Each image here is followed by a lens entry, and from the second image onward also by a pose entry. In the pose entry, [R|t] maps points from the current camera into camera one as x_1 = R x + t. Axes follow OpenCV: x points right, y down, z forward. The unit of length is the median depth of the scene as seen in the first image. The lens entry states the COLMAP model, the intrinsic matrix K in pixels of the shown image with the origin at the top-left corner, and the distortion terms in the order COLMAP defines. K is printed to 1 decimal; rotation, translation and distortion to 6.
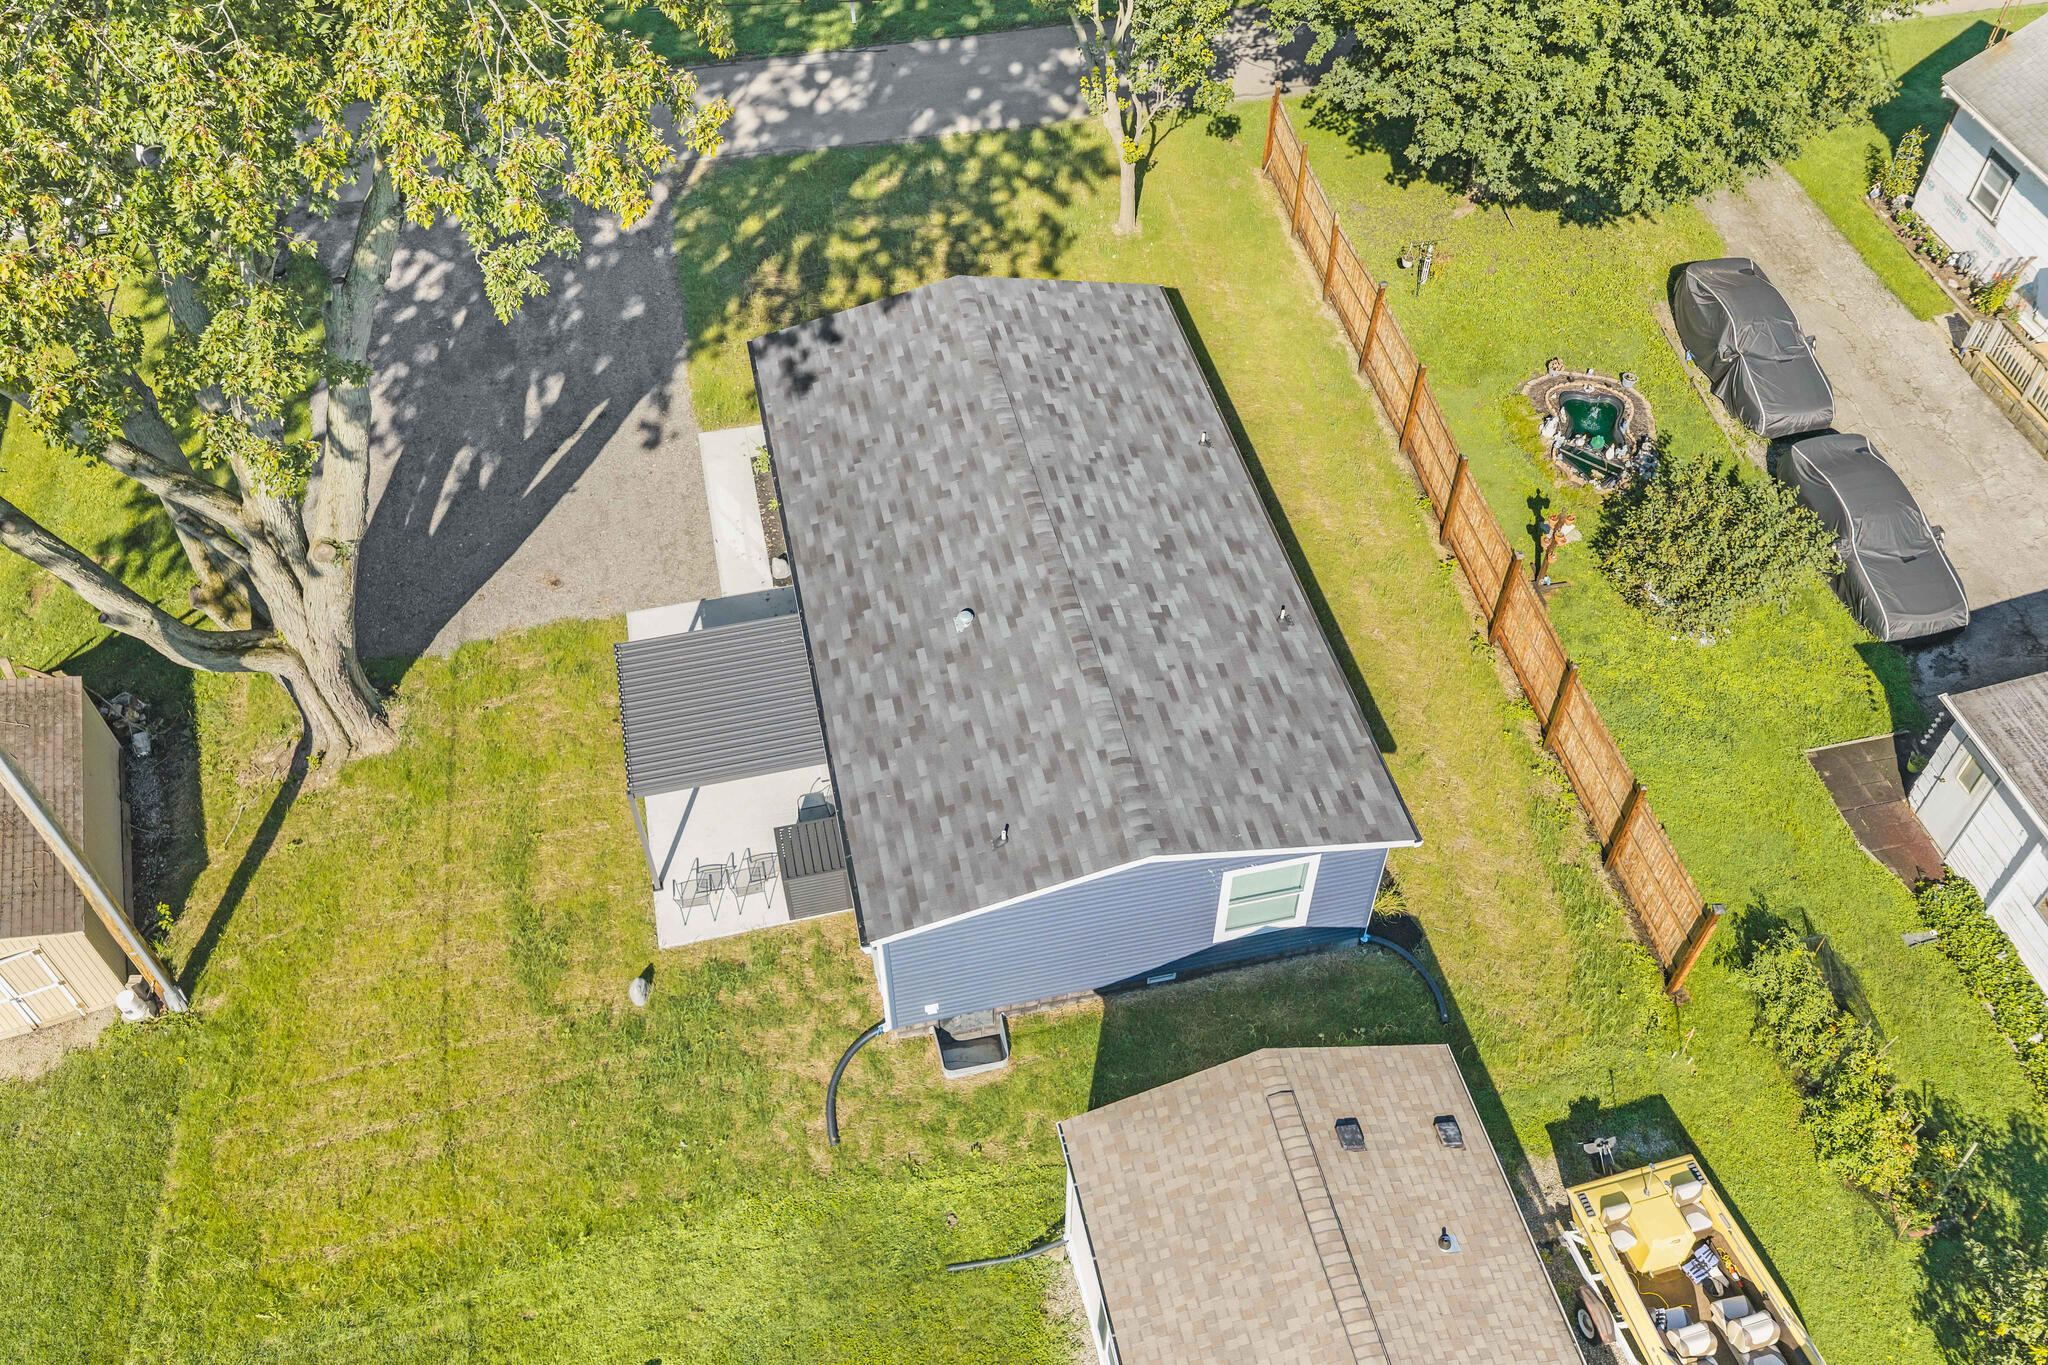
lens RADIAL K [[1647.6, 0, 1026.4], [0, 1647.6, 666.7], [0, 0, 1]] dist [0.012579, -0.007044]
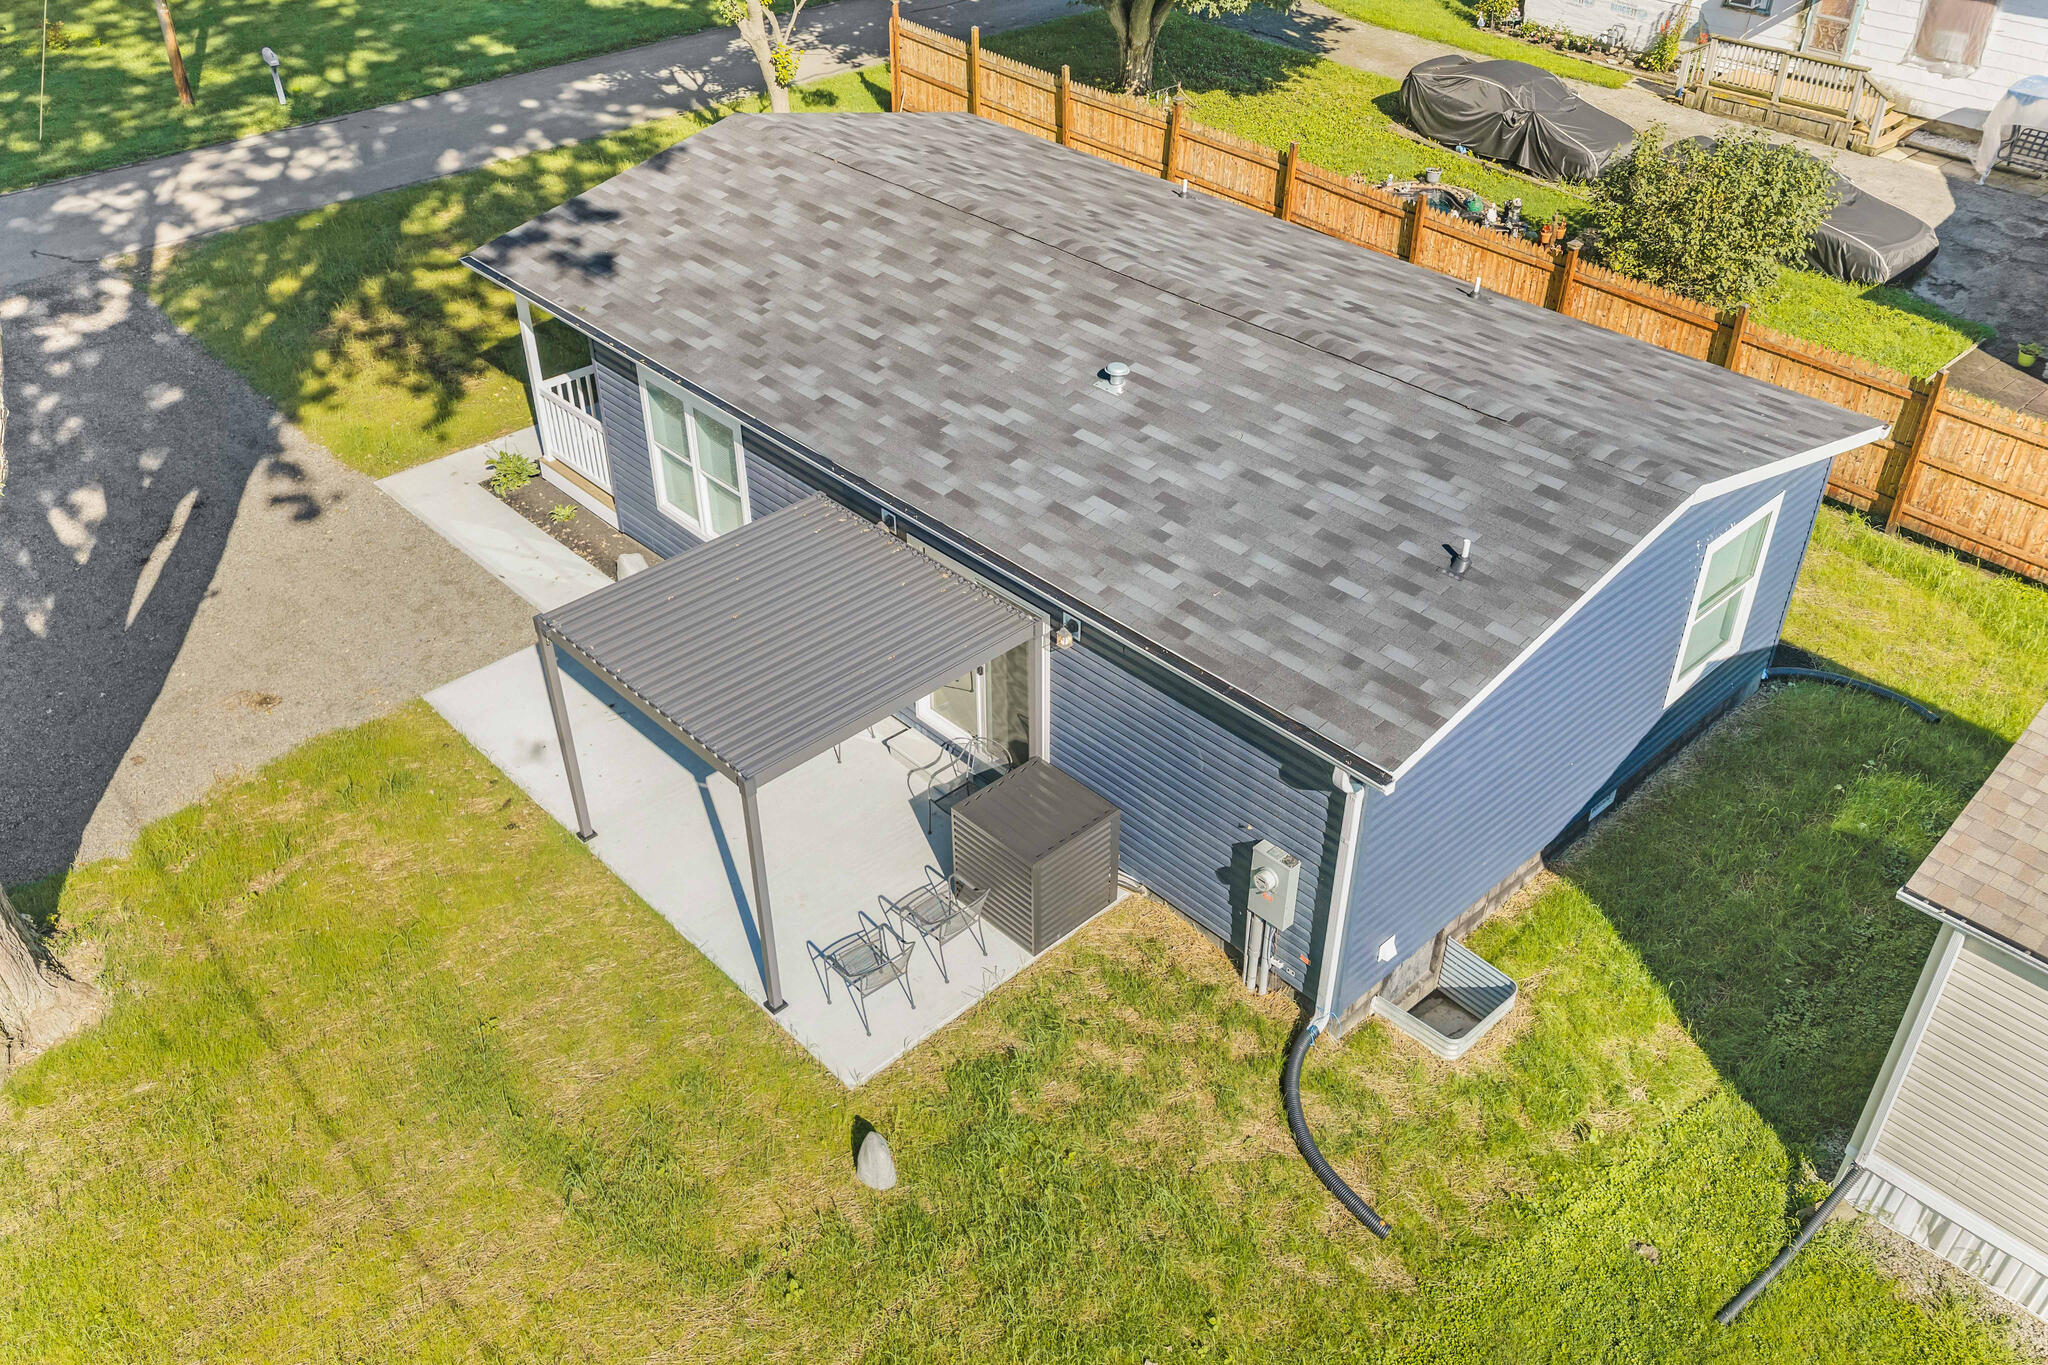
lens RADIAL K [[1647.6, 0, 1018.9], [0, 1647.6, 702.4], [0, 0, 1]] dist [0.012579, -0.007044]
pose [[0.864568, -0.306009, 0.398598, -0.239794], [0.381861, 0.915690, -0.125276, 0.099720], [-0.326657, 0.260519, 0.908529, 0.330324]]
